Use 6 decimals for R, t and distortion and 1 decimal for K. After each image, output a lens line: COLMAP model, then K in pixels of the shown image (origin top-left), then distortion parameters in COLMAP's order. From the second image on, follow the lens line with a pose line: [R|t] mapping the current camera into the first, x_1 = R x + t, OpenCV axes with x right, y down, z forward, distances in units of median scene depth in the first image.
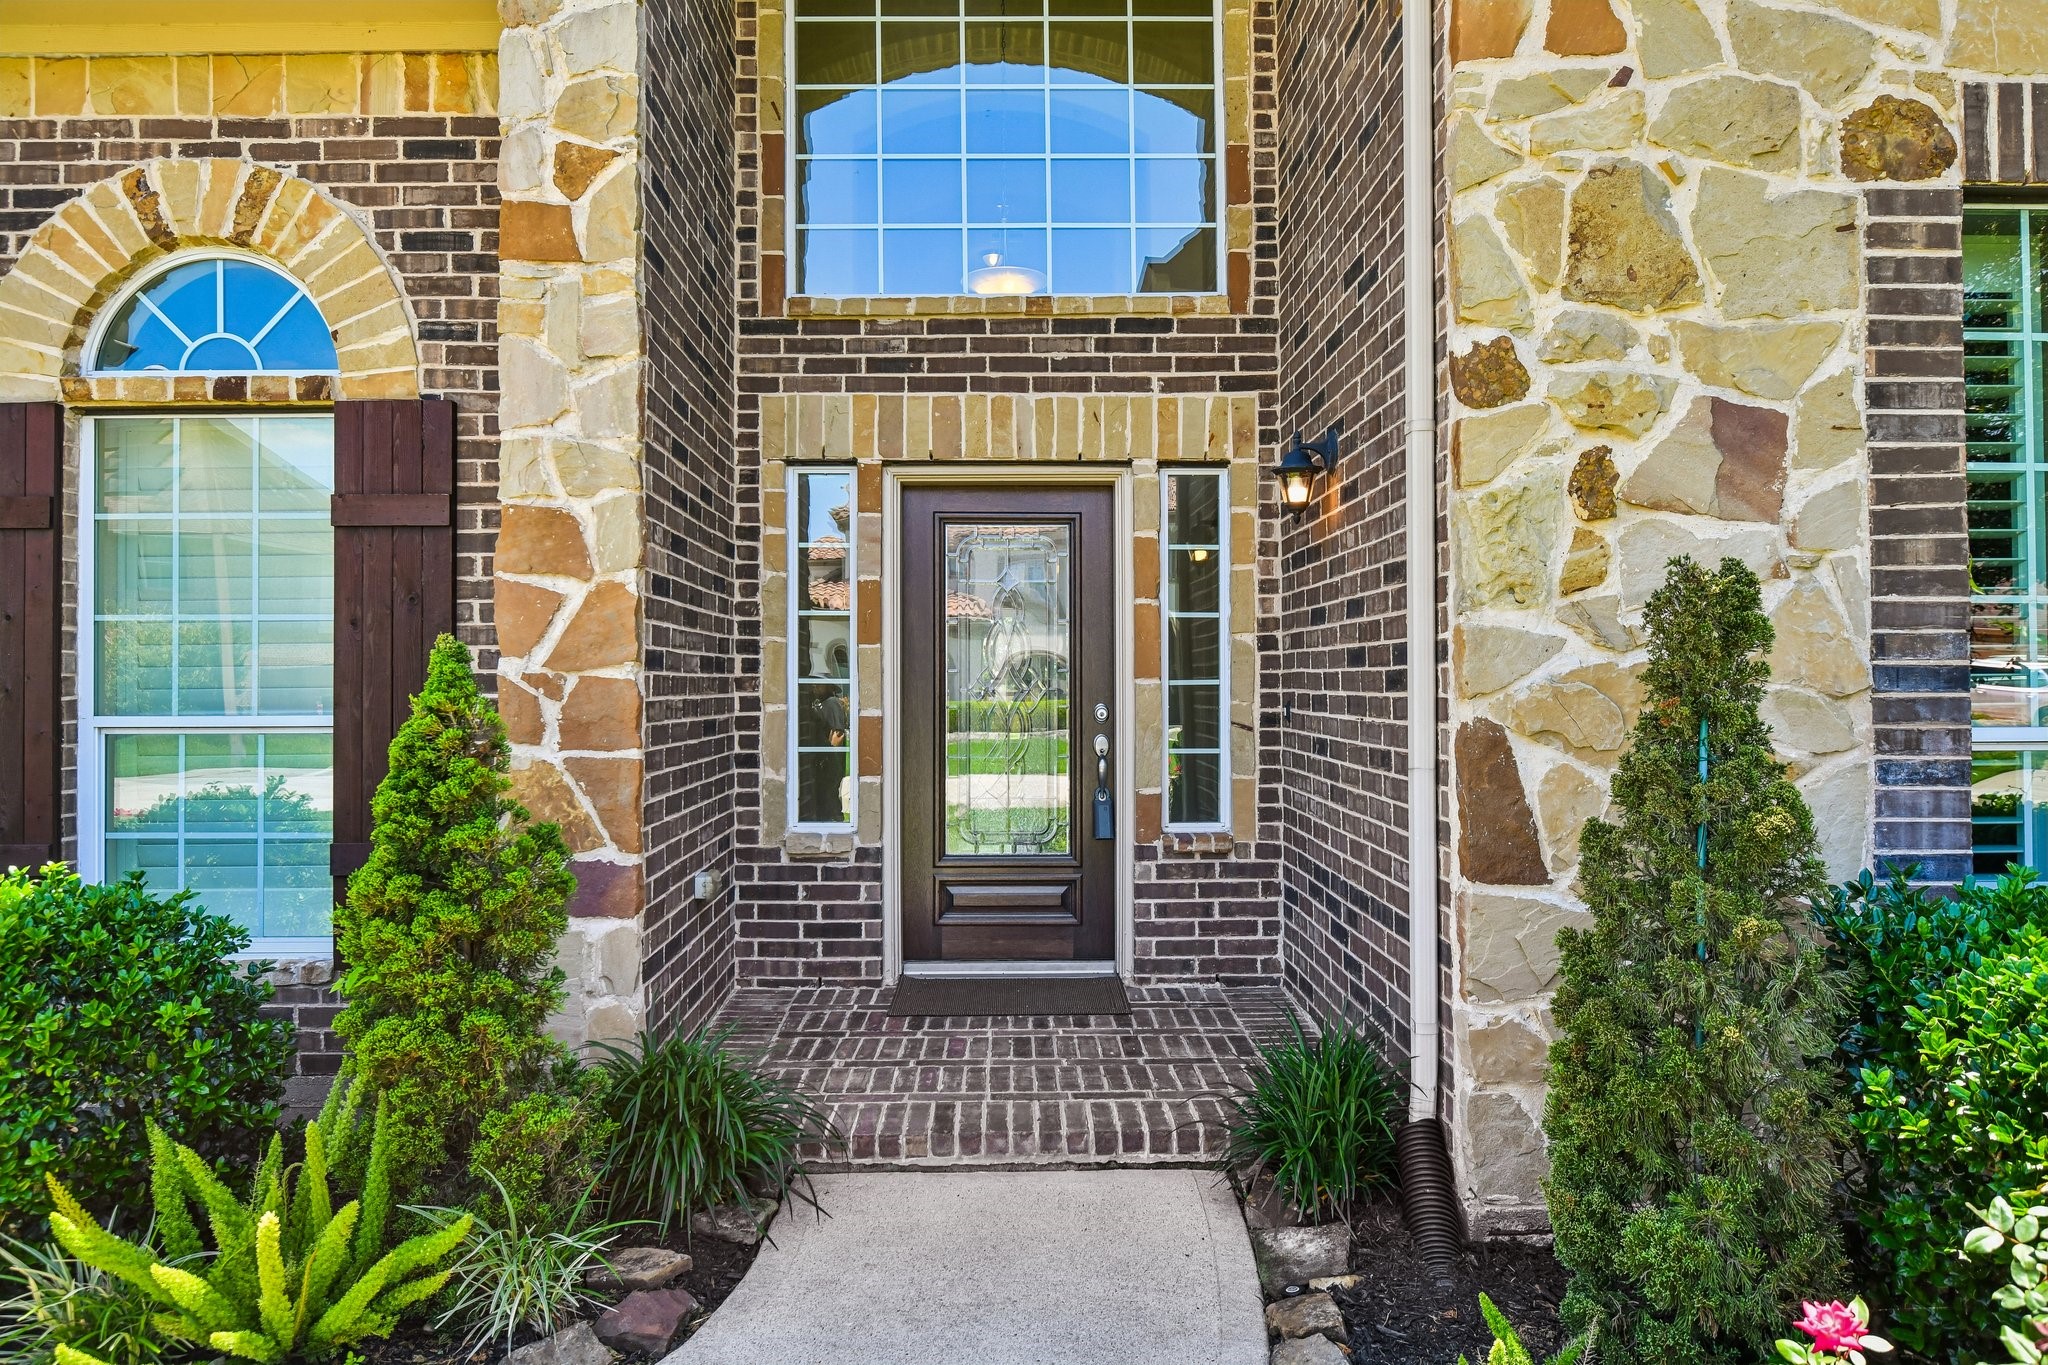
lens RADIAL K [[1305.1, 0, 1024.0], [0, 1305.1, 682.5], [0, 0, 1]] dist [-0.003239, -0.000861]
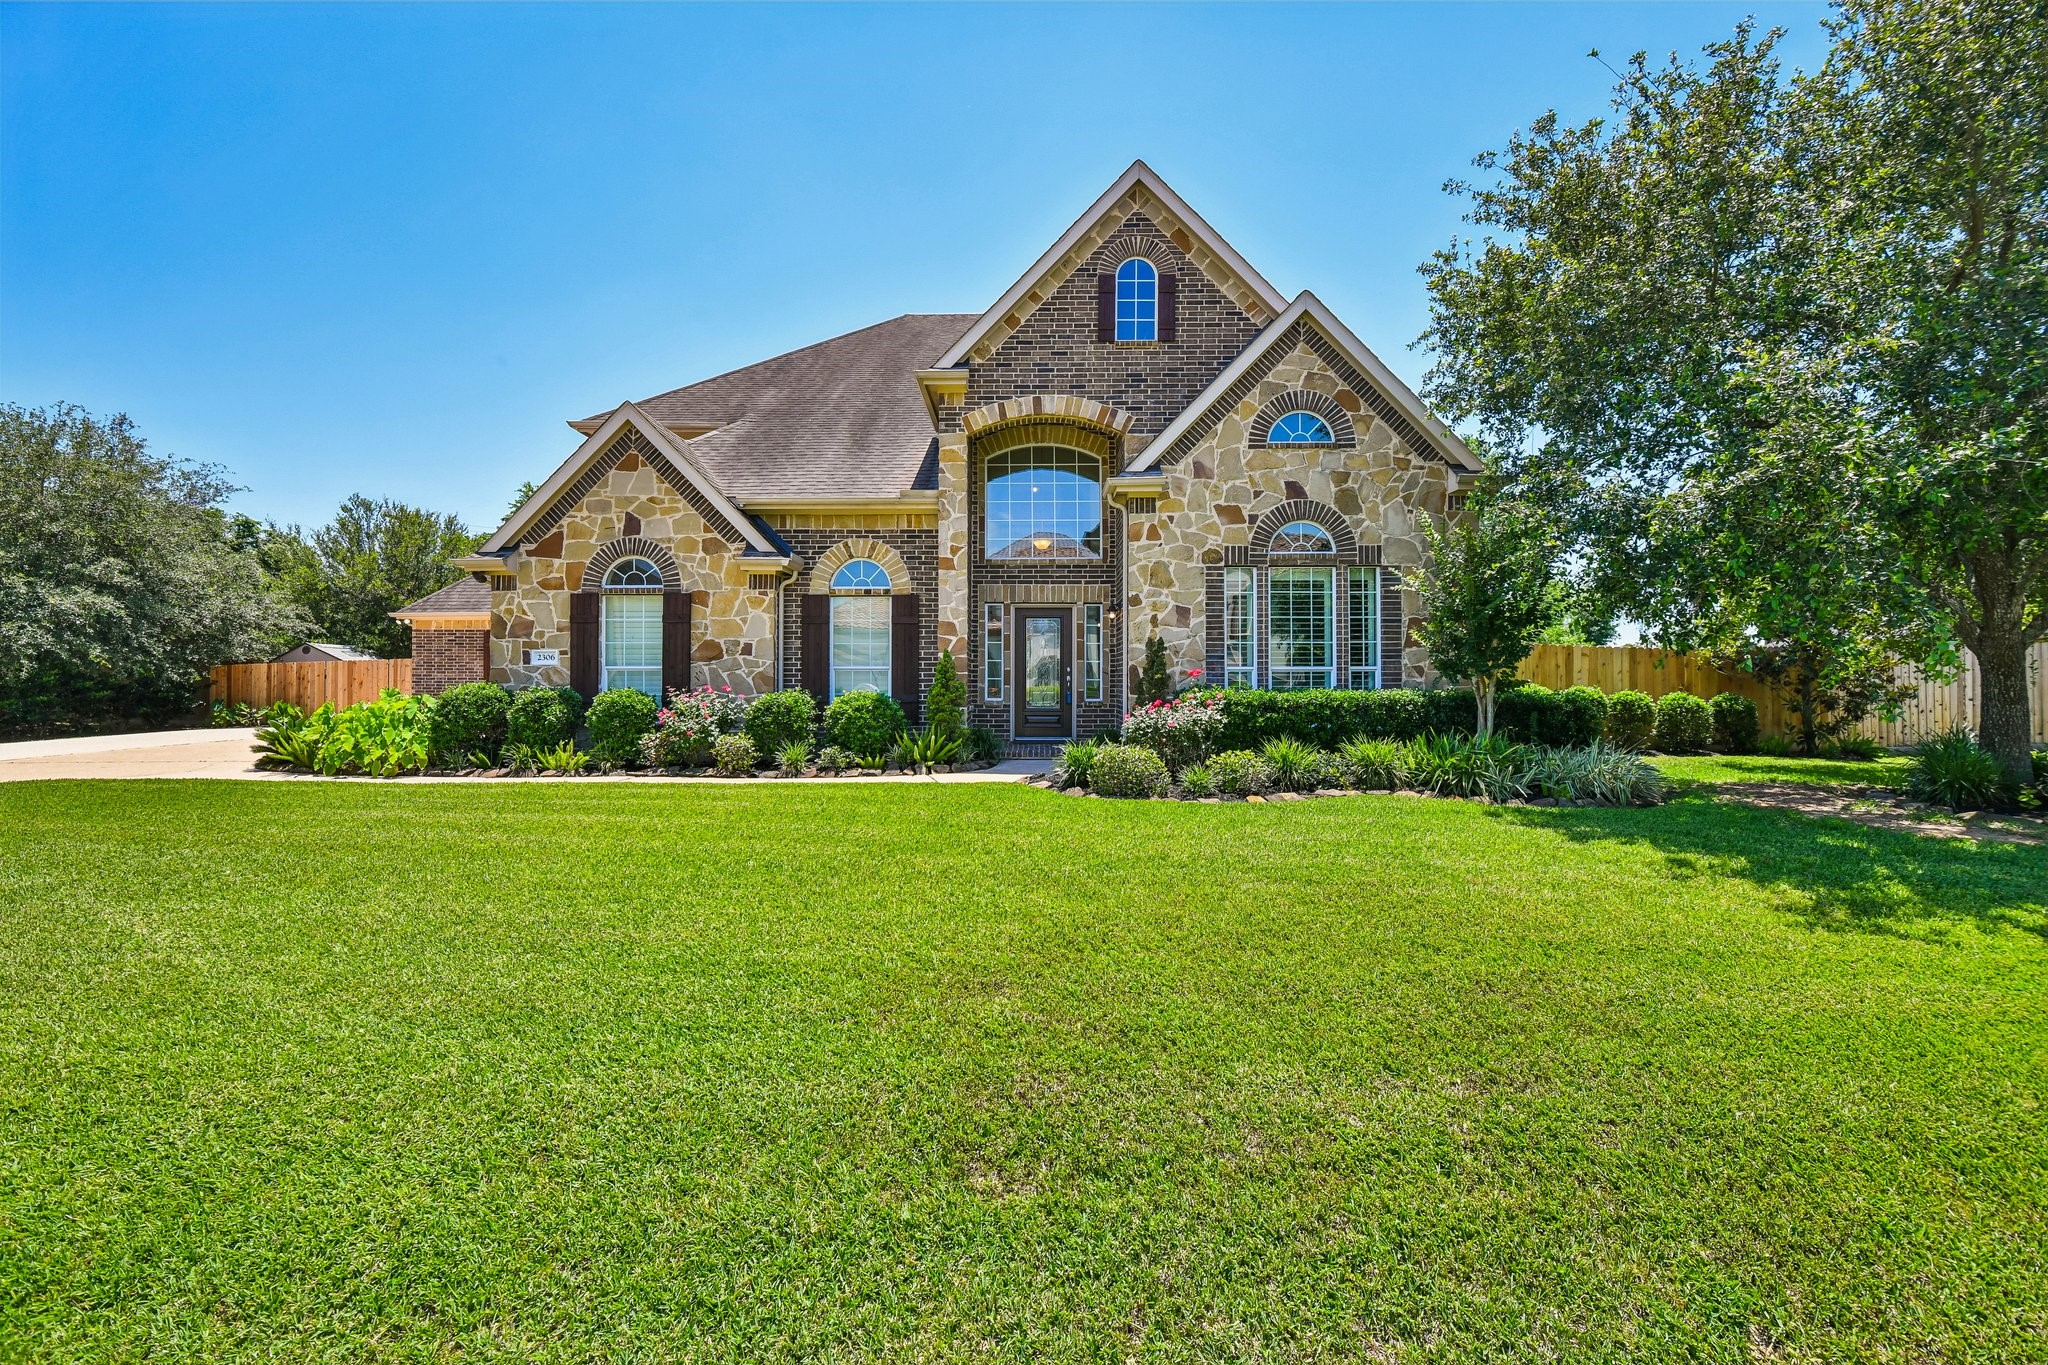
lens RADIAL K [[942.8, 0, 1023.3], [0, 942.8, 666.6], [0, 0, 1]] dist [-0.001708, -0.000646]
pose [[0.999722, 0.005605, -0.022923, -0.009281], [-0.006031, 0.999810, -0.018552, 0.083721], [0.022815, 0.018685, 0.999565, -2.165430]]
